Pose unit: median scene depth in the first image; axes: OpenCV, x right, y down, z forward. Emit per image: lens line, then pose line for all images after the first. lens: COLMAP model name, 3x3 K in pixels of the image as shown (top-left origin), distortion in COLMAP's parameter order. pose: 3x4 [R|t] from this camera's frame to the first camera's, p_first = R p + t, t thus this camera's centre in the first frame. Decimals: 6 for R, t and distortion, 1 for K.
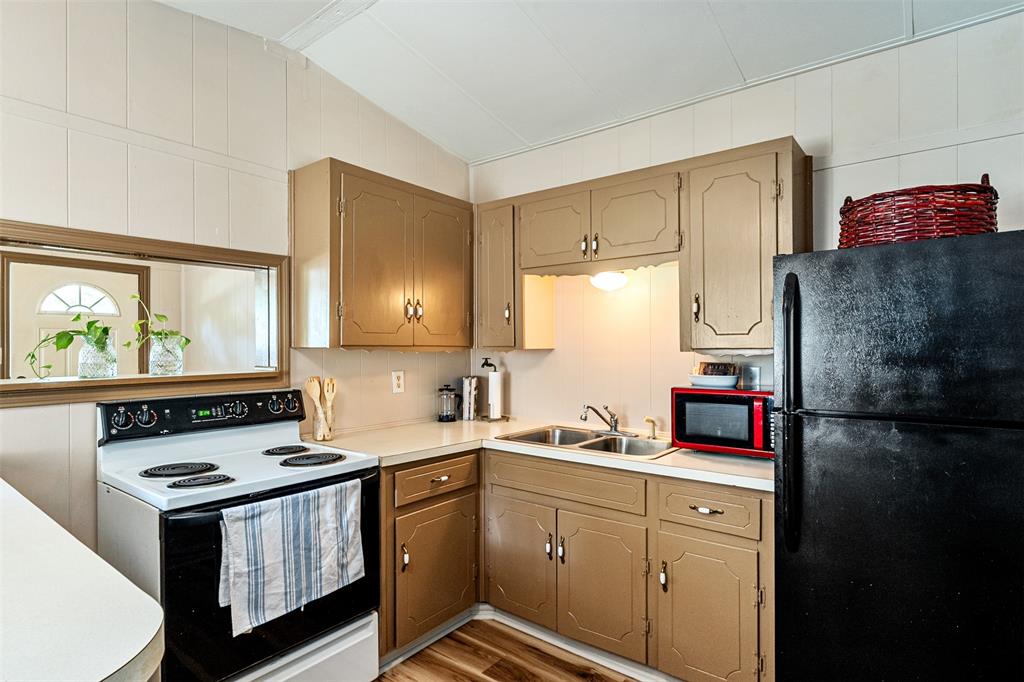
lens RADIAL K [[551.2, 0, 509.8], [0, 551.2, 344.0], [0, 0, 1]] dist [0.000013, 0.000070]
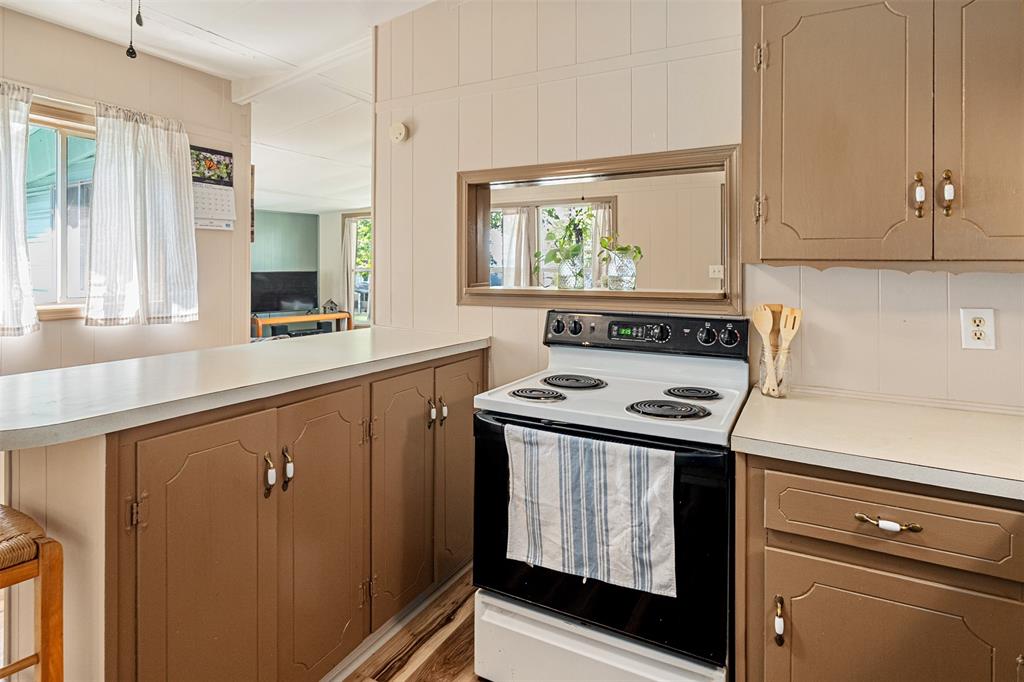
lens RADIAL K [[551.2, 0, 489.5], [0, 551.2, 267.5], [0, 0, 1]] dist [0.000013, 0.000070]
pose [[0.150091, 0.004245, -0.988663, 0.384099], [-0.001340, 0.999991, 0.004091, 0.012780], [0.988671, 0.000710, 0.150095, 0.696081]]
